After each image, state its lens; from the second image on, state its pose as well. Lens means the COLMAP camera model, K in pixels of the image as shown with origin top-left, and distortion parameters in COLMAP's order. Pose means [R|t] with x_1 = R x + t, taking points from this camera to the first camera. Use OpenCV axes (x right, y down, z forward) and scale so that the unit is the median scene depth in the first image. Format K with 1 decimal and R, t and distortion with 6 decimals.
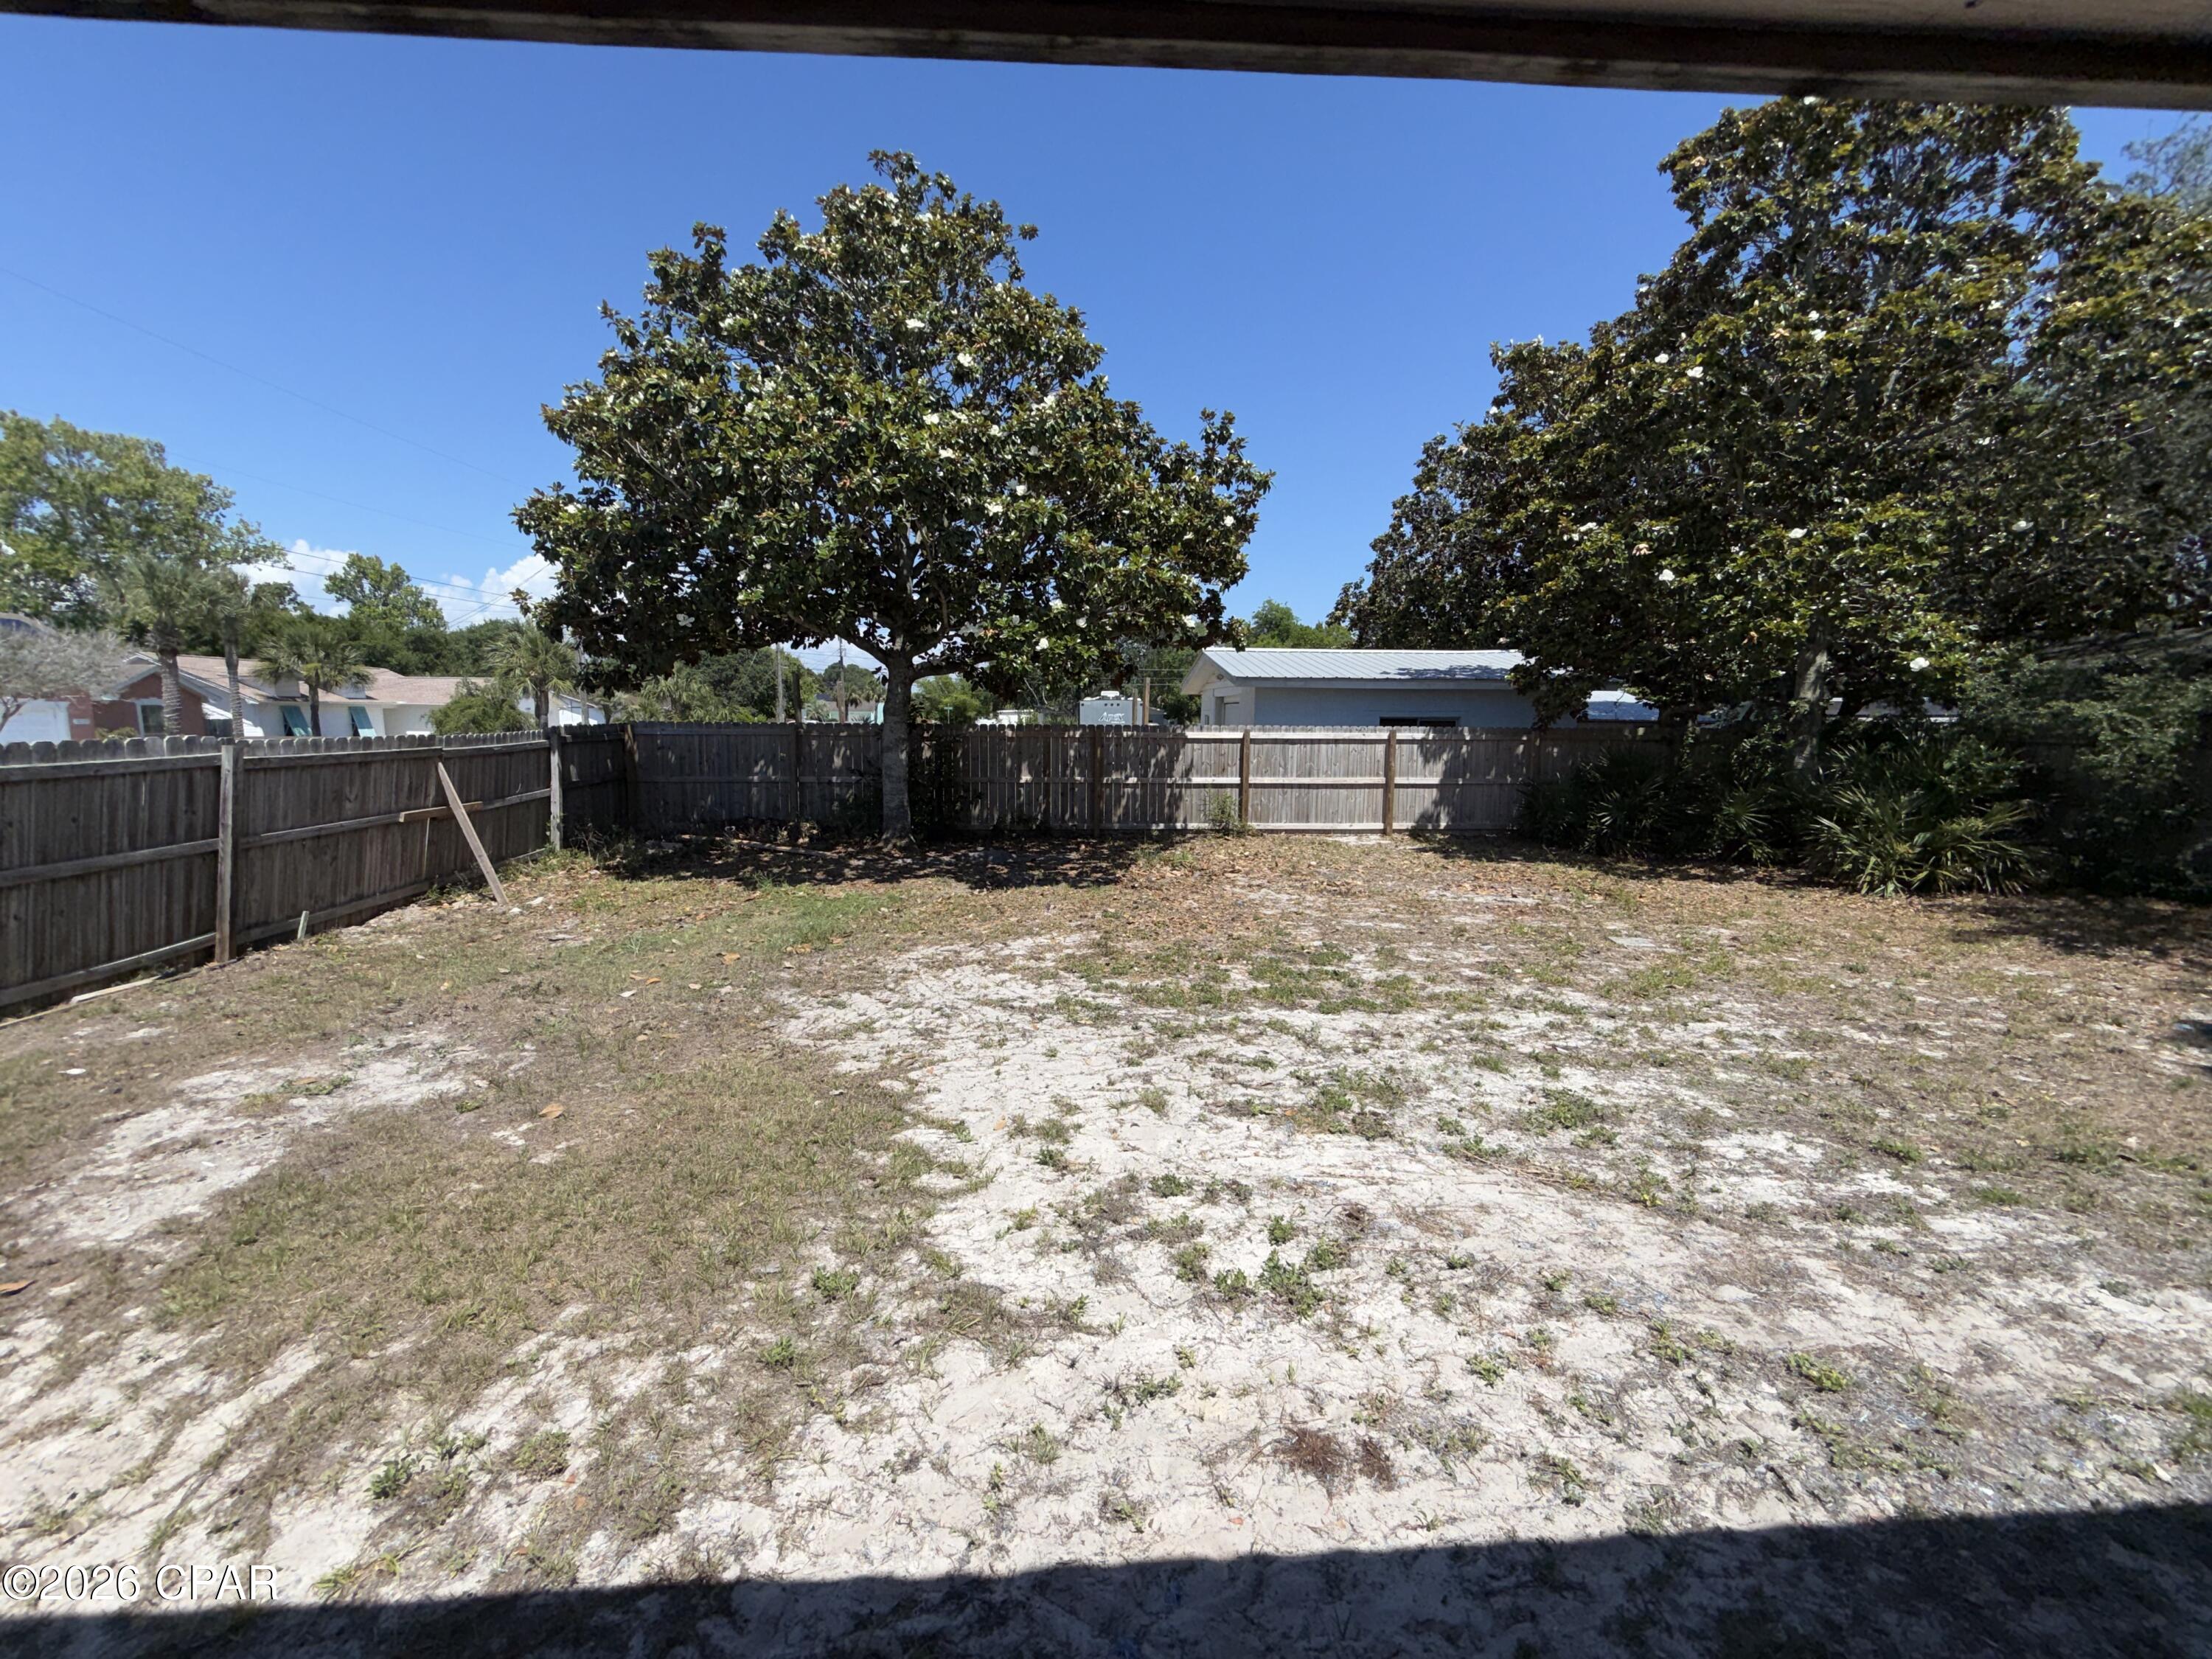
lens RADIAL K [[877.5, 0, 1106.0], [0, 877.5, 829.5], [0, 0, 1]] dist [0.001580, -0.005374]
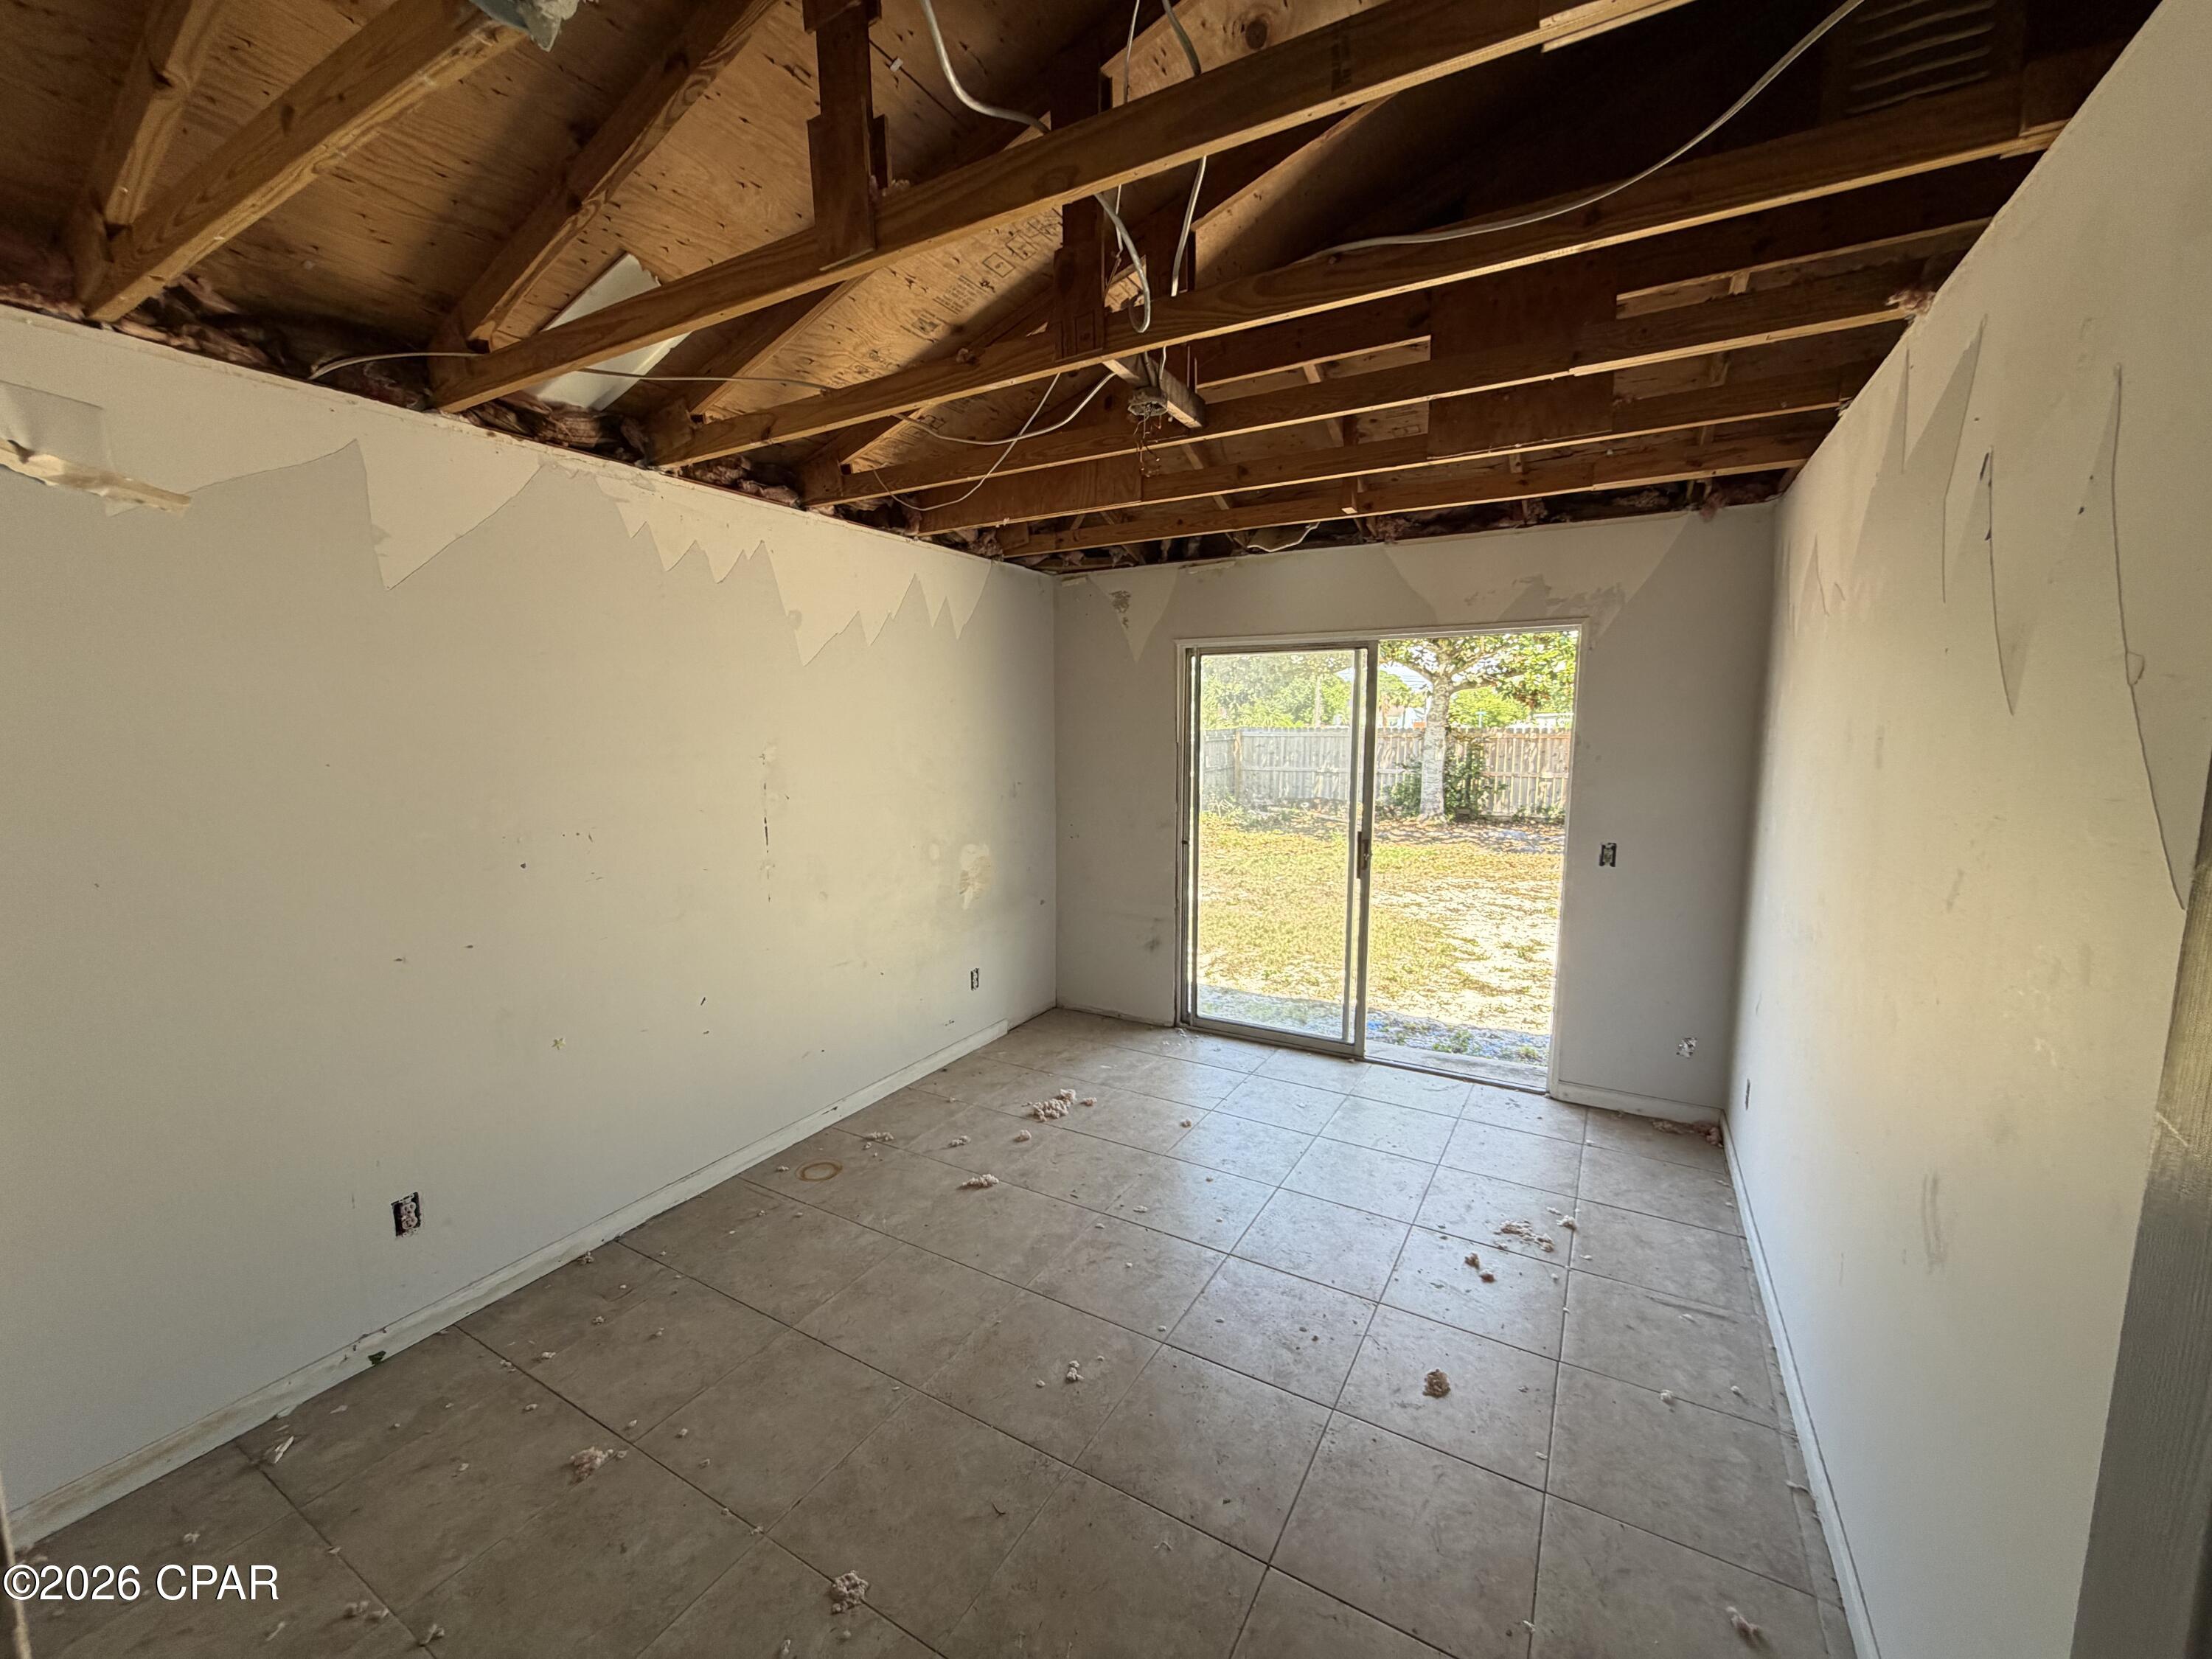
lens RADIAL K [[877.5, 0, 1106.0], [0, 877.5, 829.5], [0, 0, 1]] dist [0.001580, -0.005374]
pose [[0.838281, 0.058970, -0.542040, 0.084062], [-0.062386, 0.997979, 0.012091, 0.059890], [0.541657, 0.023680, 0.840266, -0.471716]]
